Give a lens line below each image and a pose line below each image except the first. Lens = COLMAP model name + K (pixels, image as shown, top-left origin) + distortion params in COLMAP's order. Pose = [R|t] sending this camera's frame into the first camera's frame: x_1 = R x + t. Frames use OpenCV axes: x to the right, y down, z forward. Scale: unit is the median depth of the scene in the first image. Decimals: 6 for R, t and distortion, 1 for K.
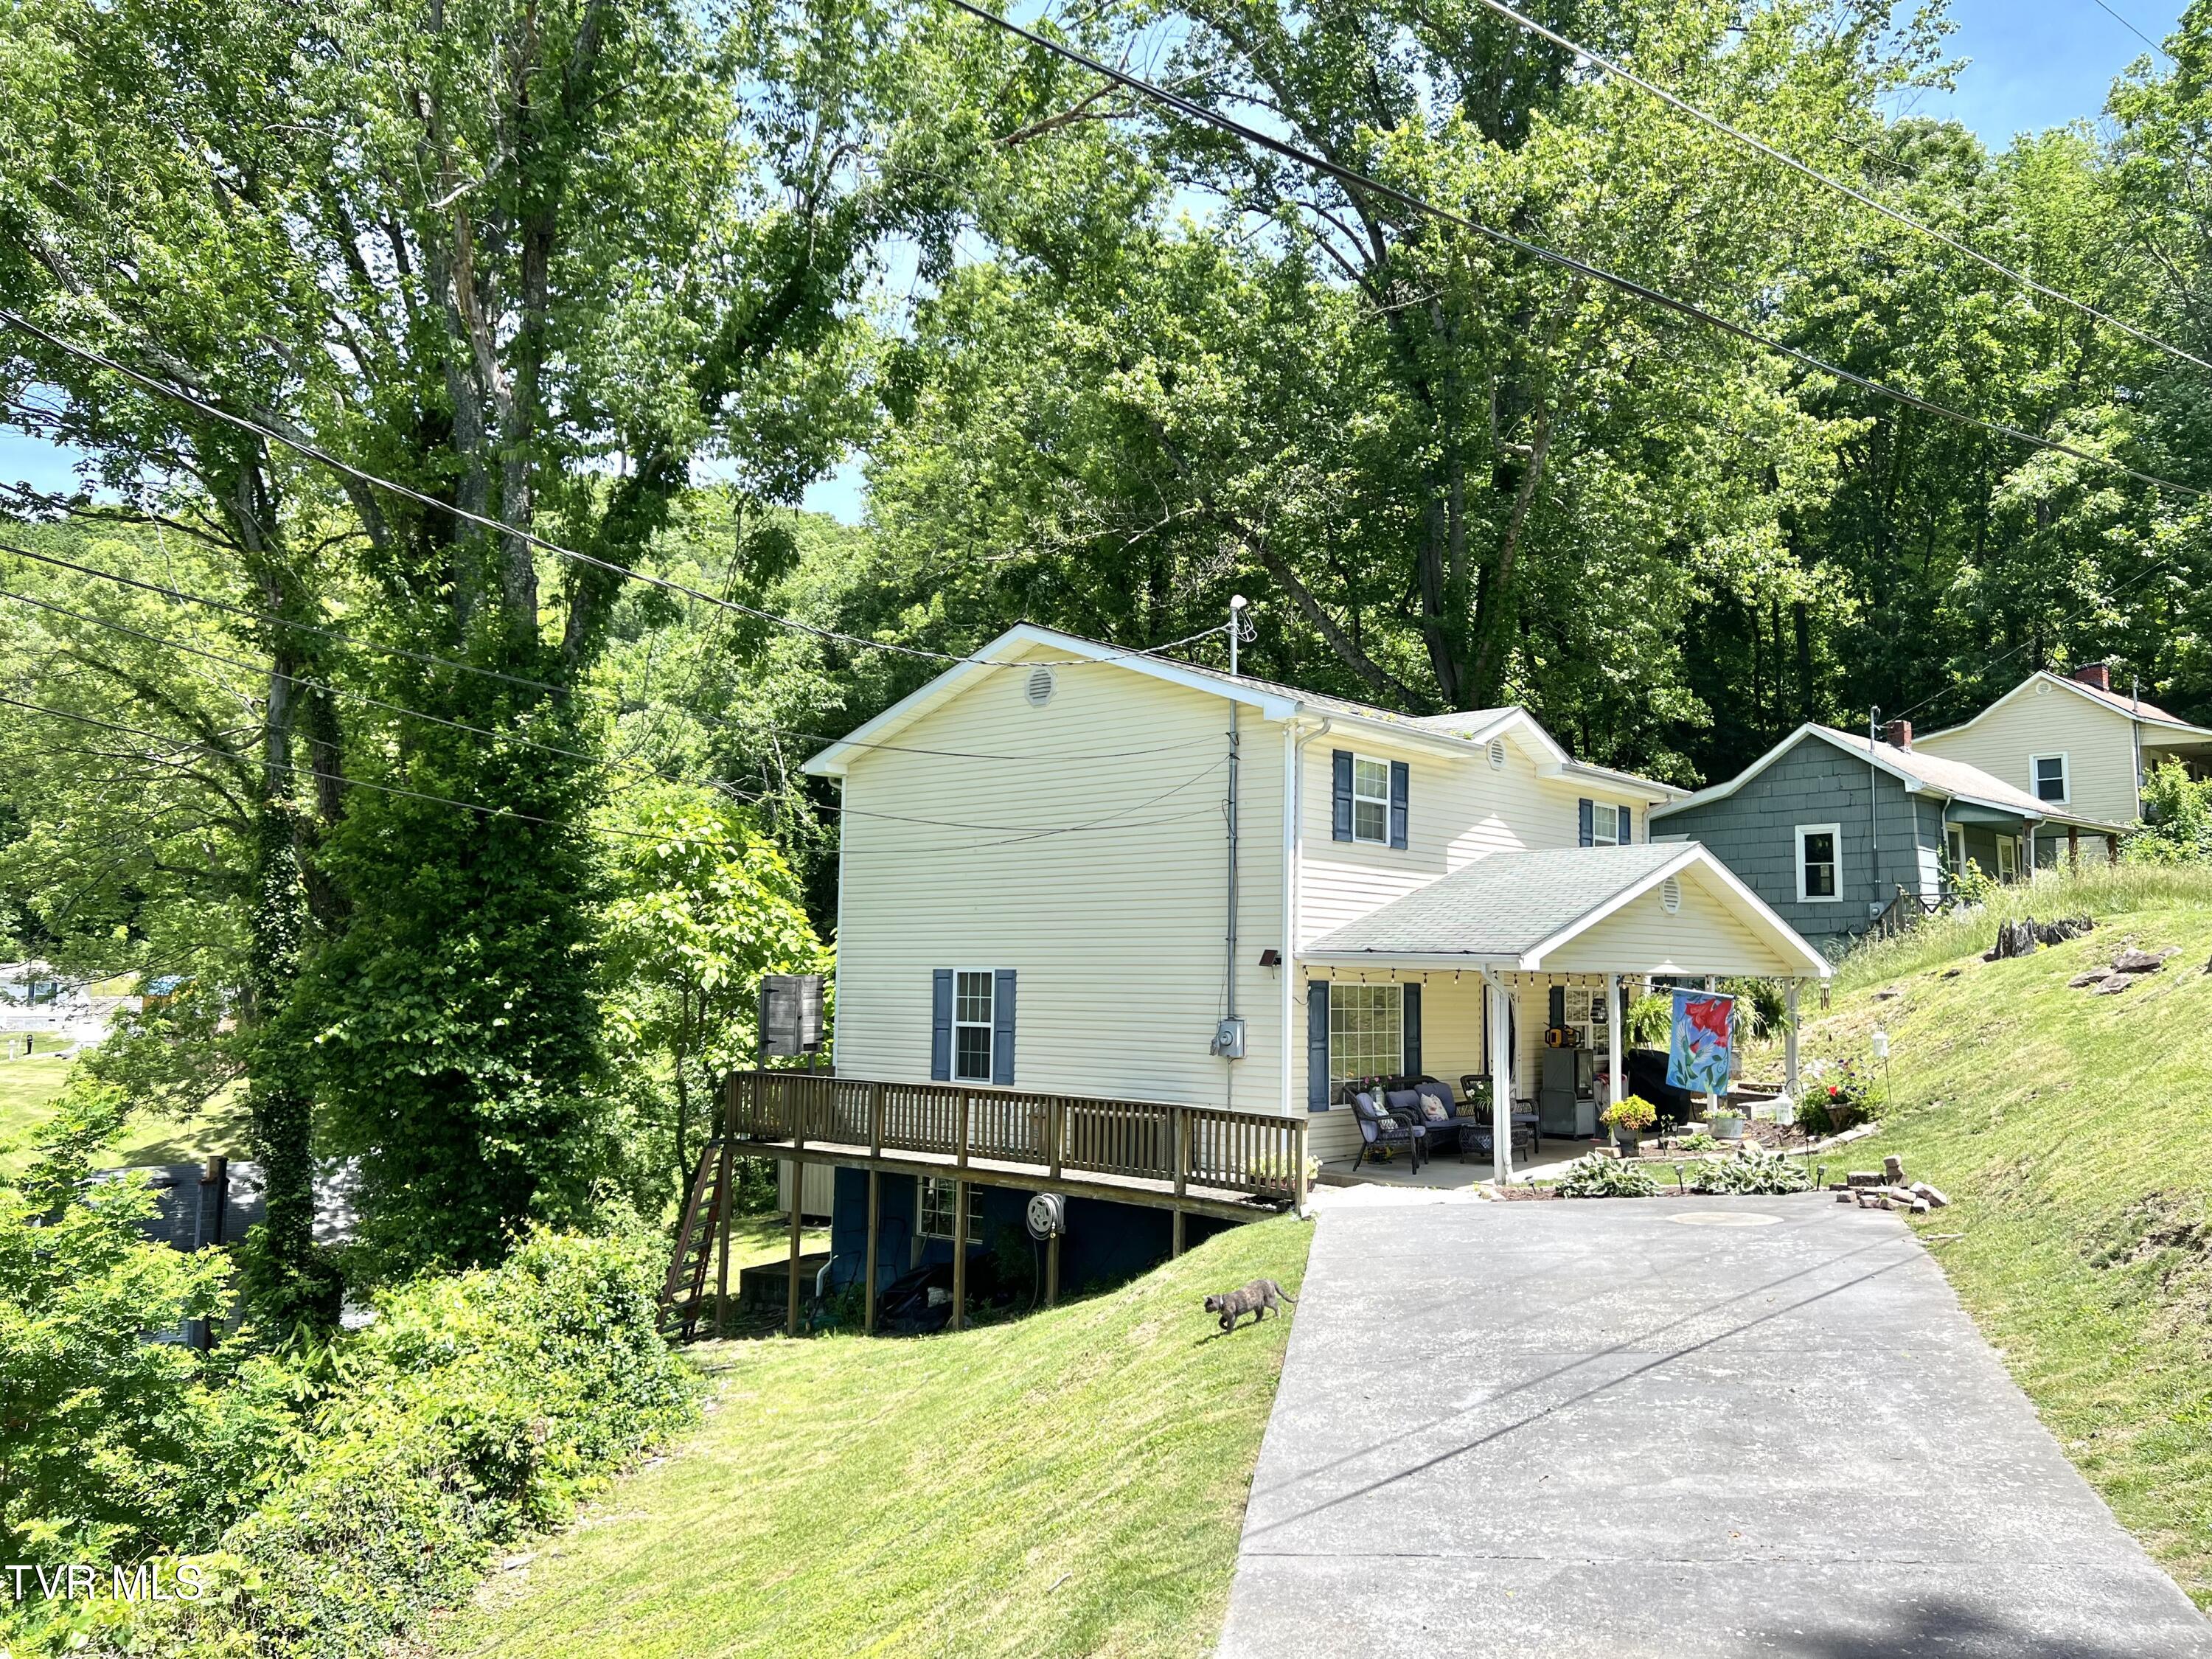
lens RADIAL K [[1655.2, 0, 1114.6], [0, 1655.2, 852.2], [0, 0, 1]] dist [0.048945, -0.045634]
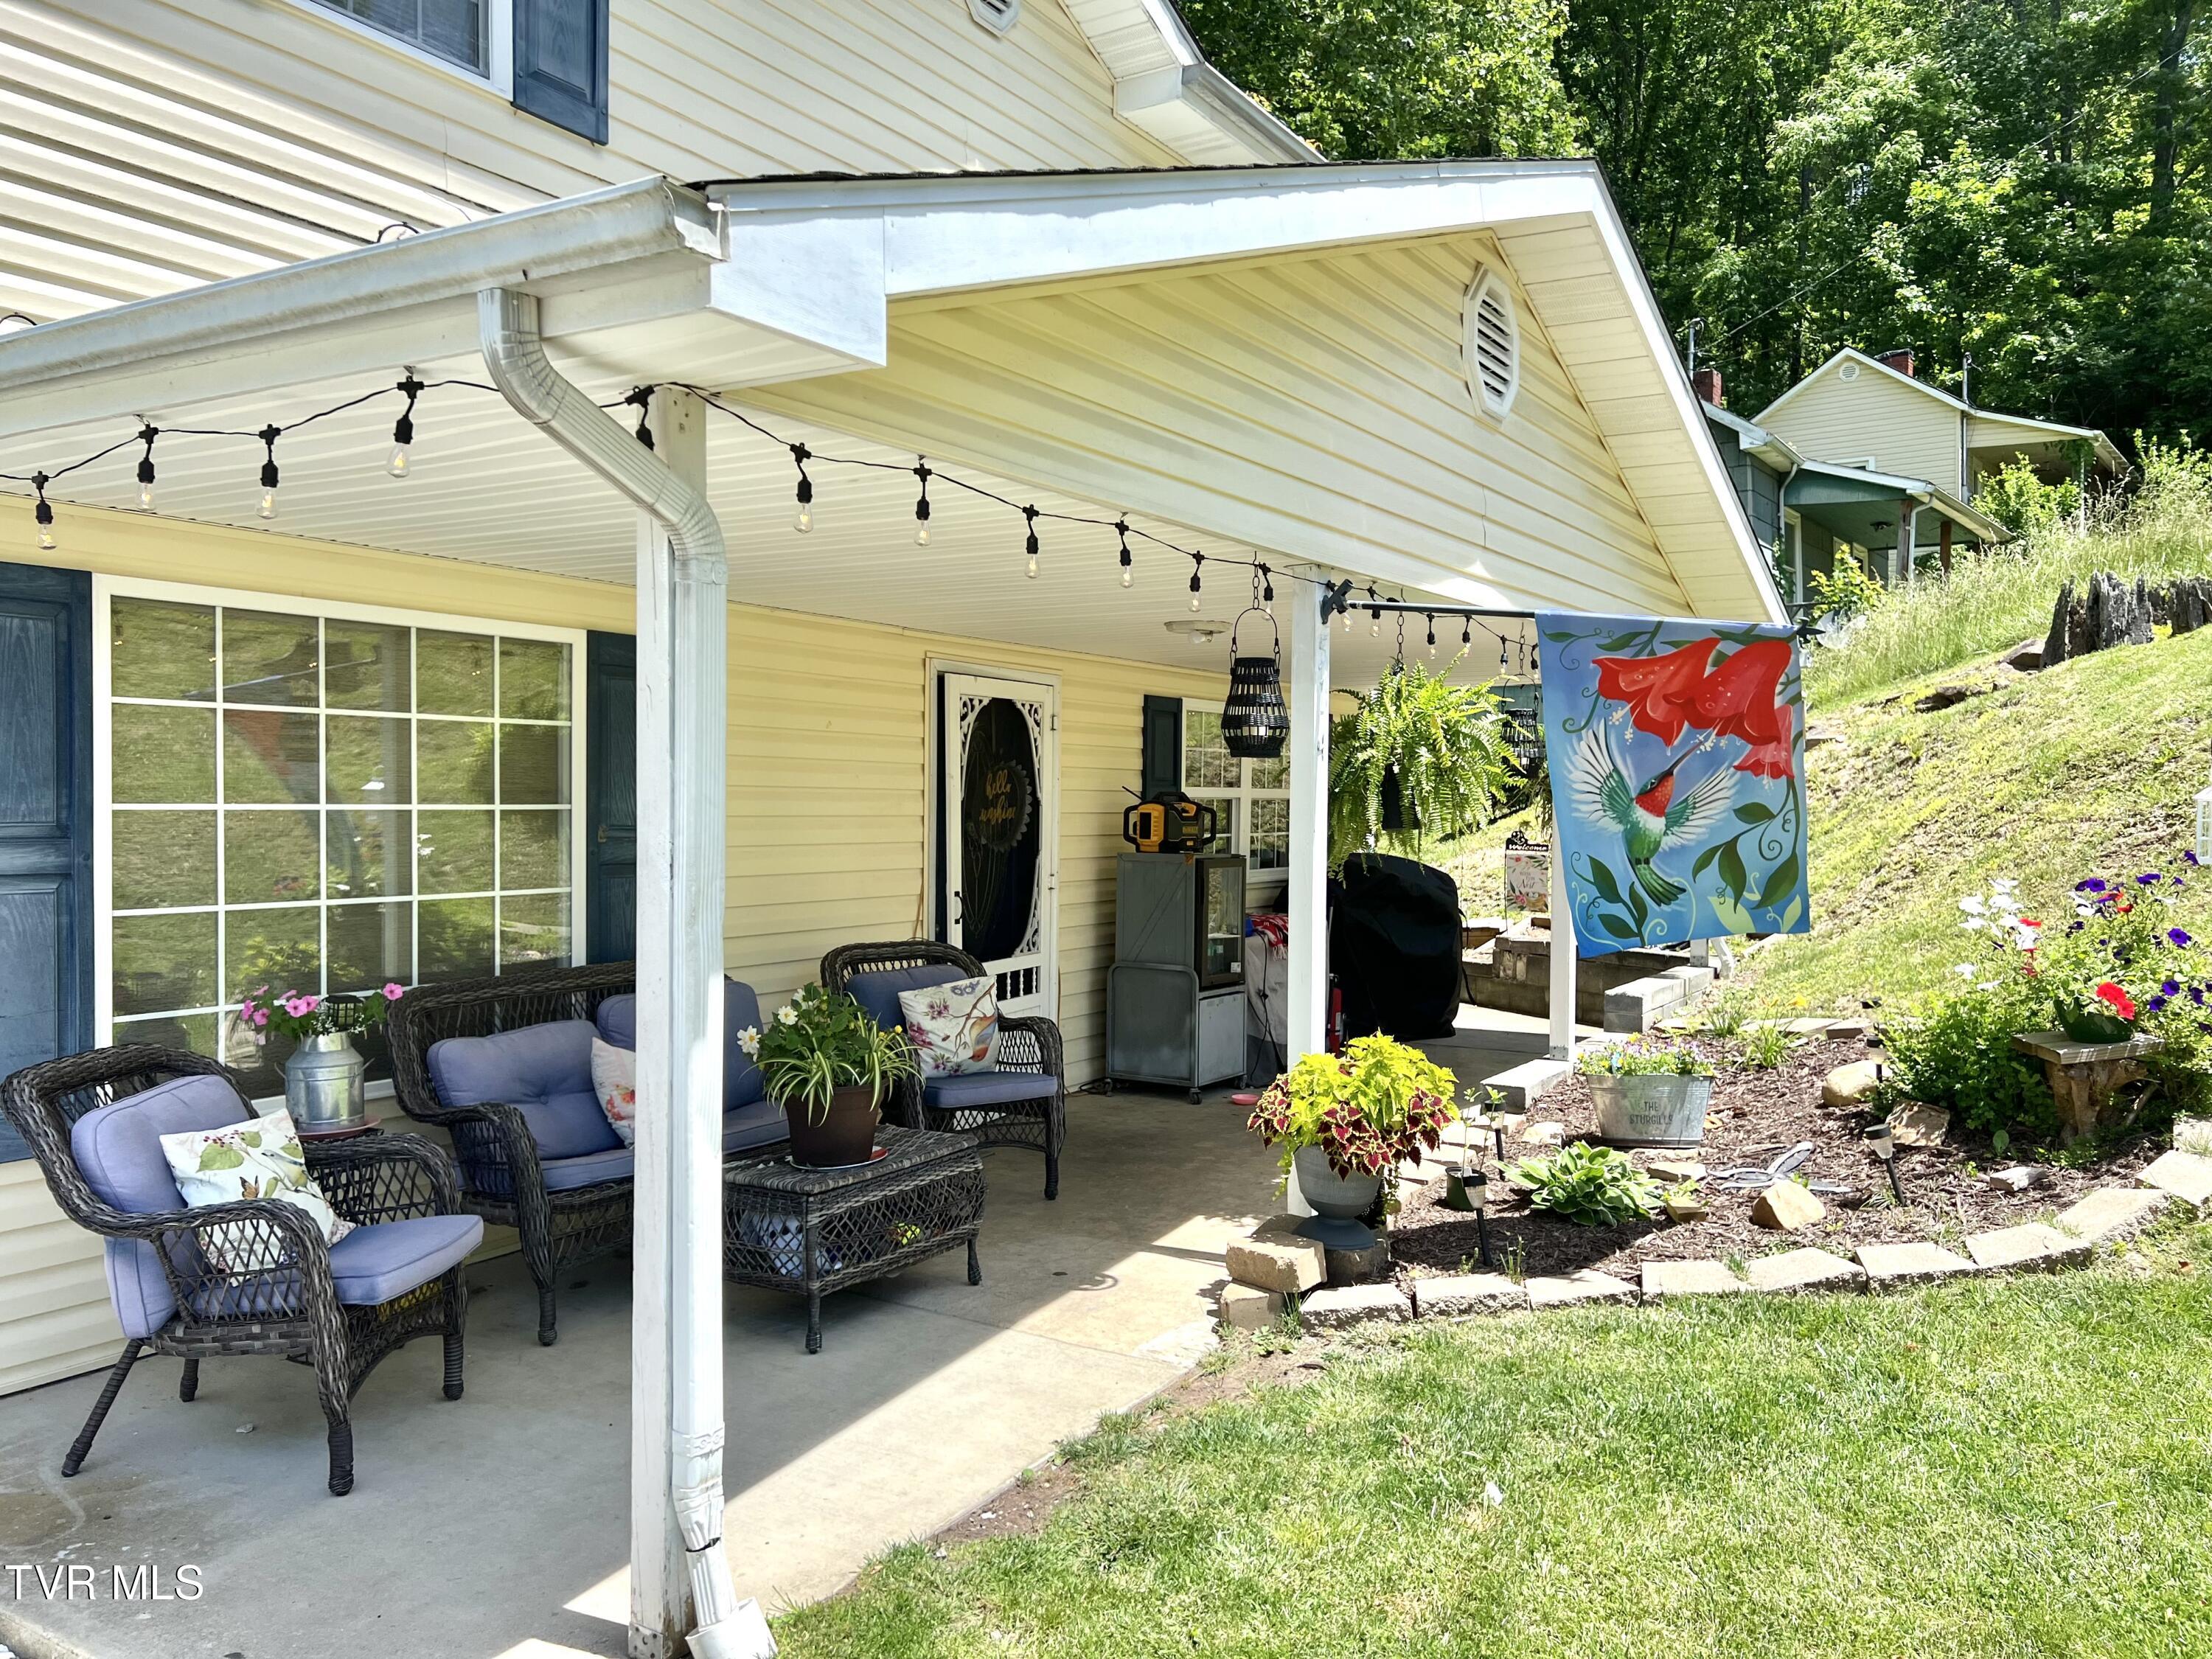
lens RADIAL K [[1655.2, 0, 1114.2], [0, 1655.2, 832.4], [0, 0, 1]] dist [0.048945, -0.045634]
pose [[0.982418, -0.007162, 0.186556, 0.169013], [-0.011796, 0.994886, 0.100309, 0.068154], [-0.186321, -0.100745, 0.977310, 0.573556]]
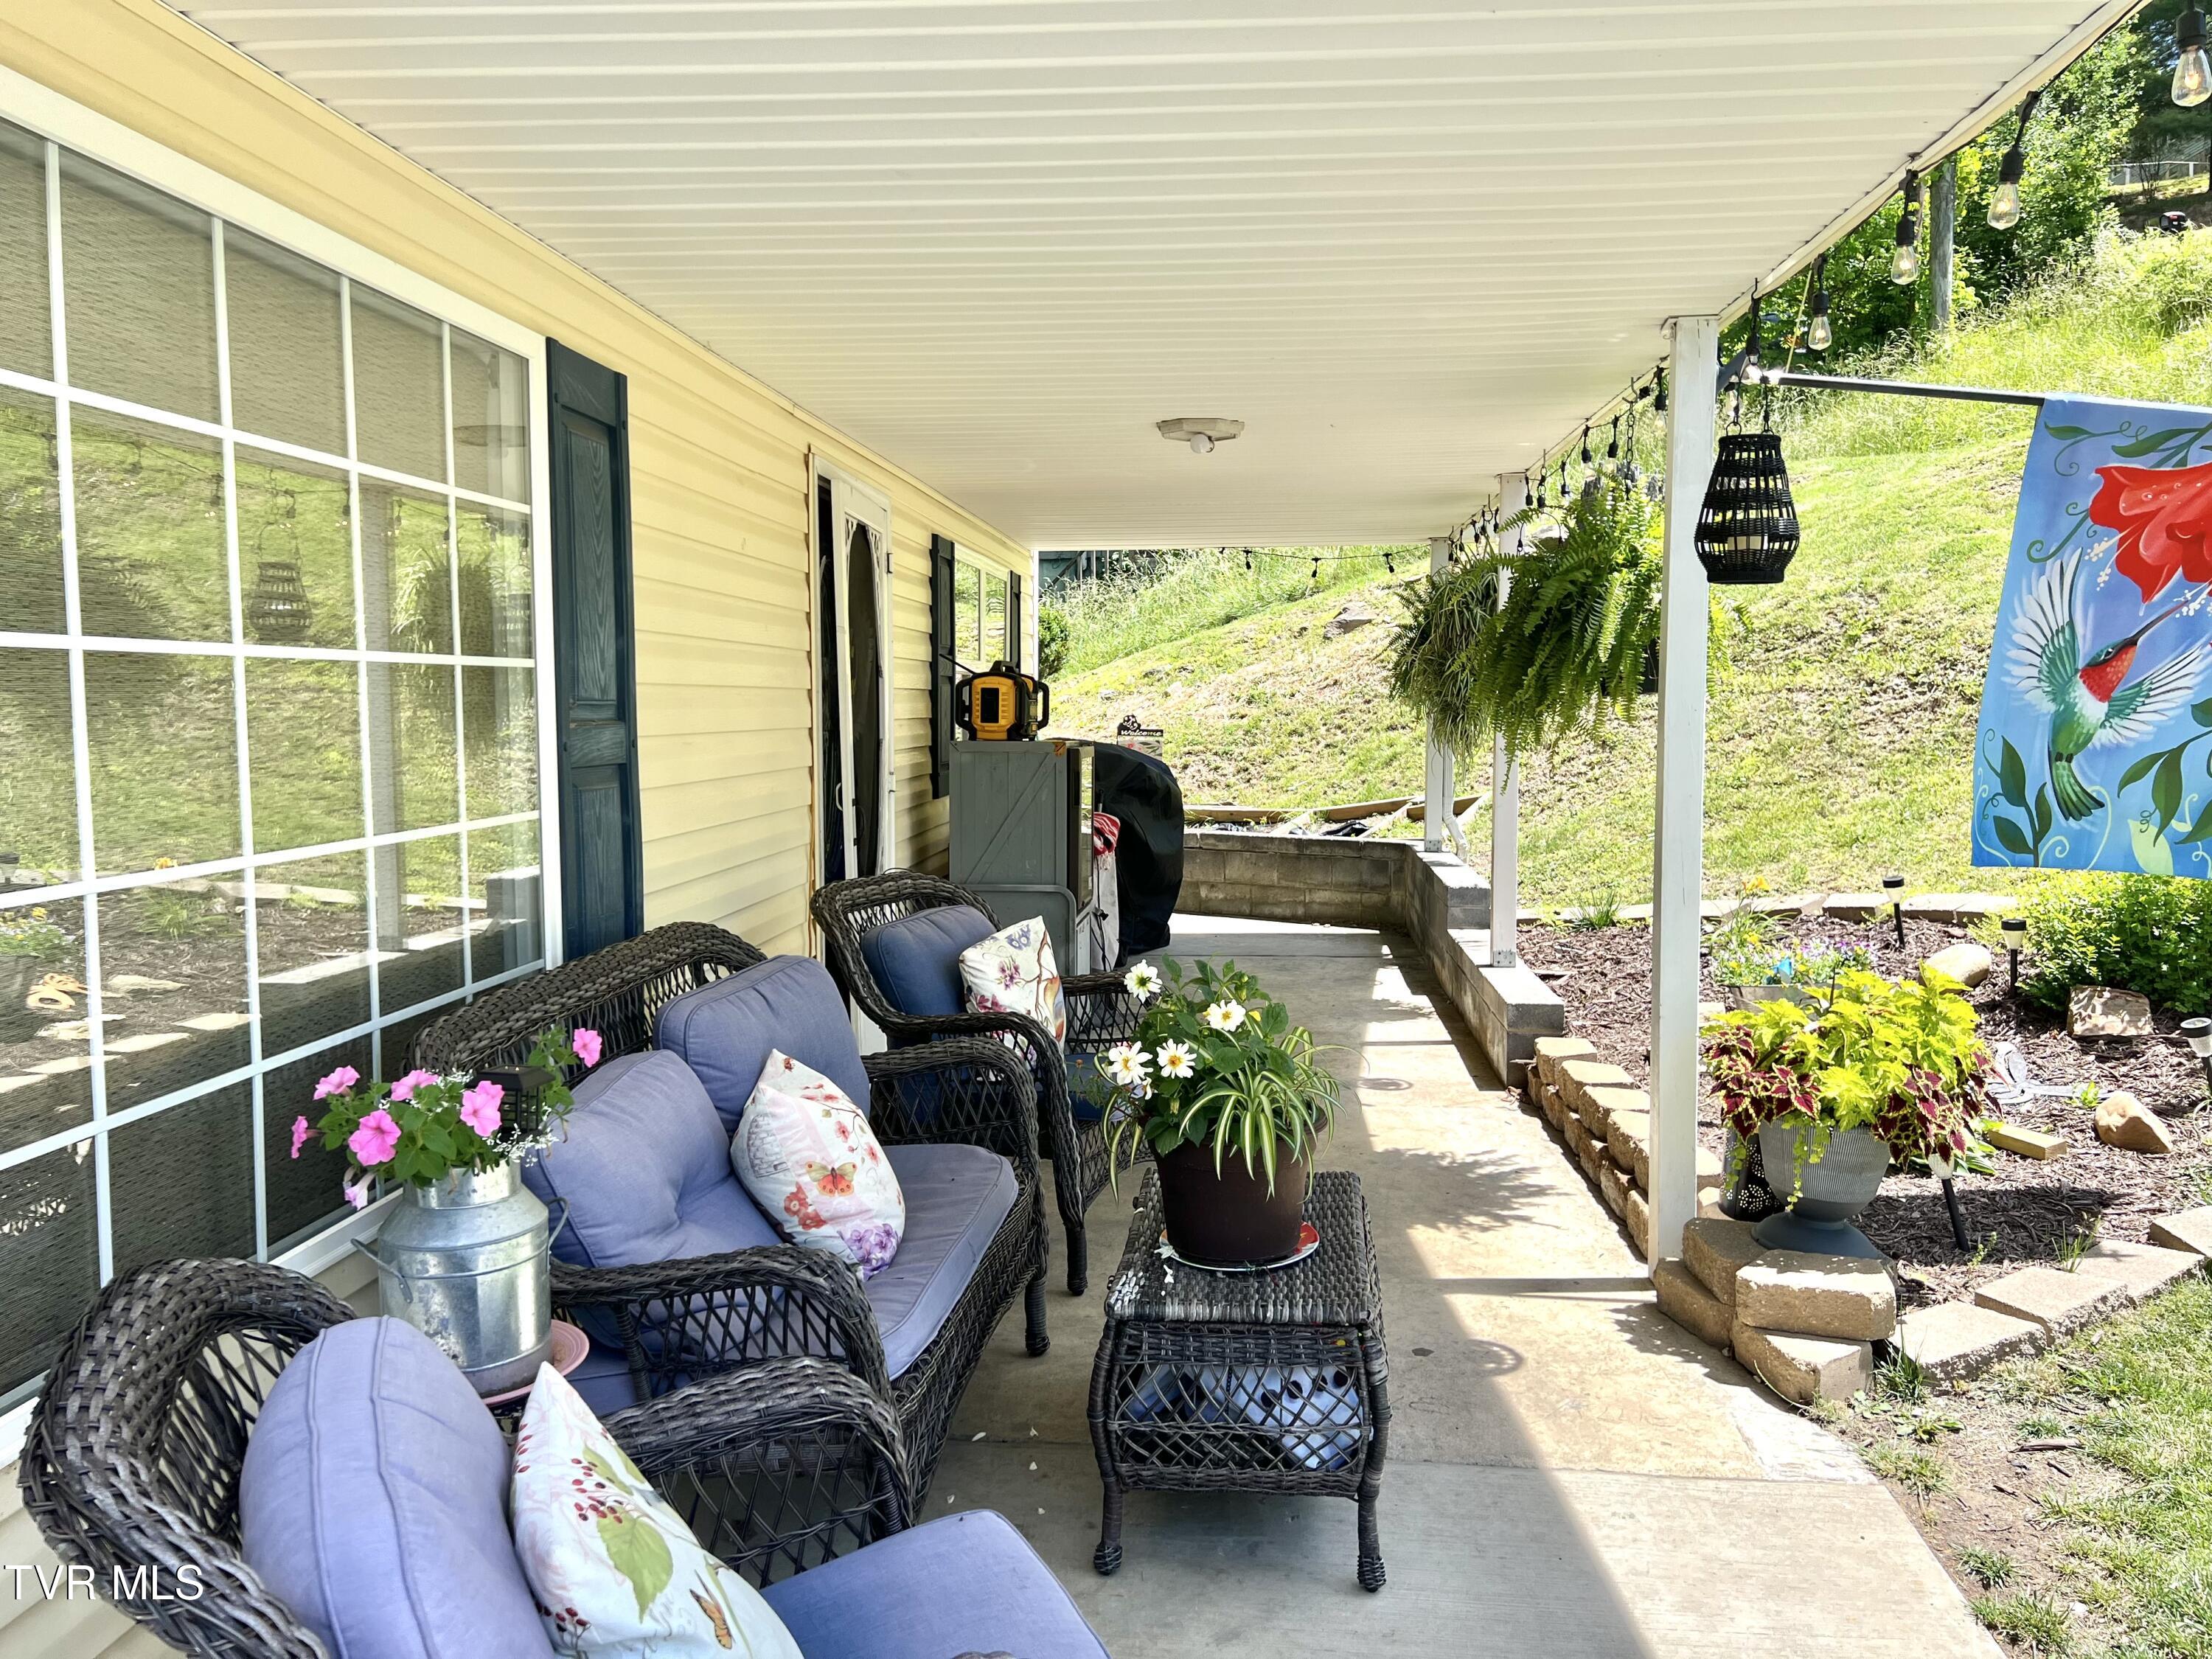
lens RADIAL K [[1655.2, 0, 1105.6], [0, 1655.2, 817.4], [0, 0, 1]] dist [0.048945, -0.045634]
pose [[0.791030, -0.054827, 0.609315, 0.094824], [-0.040117, 0.989184, 0.141089, 0.080605], [-0.610460, -0.136050, 0.780275, 0.686477]]
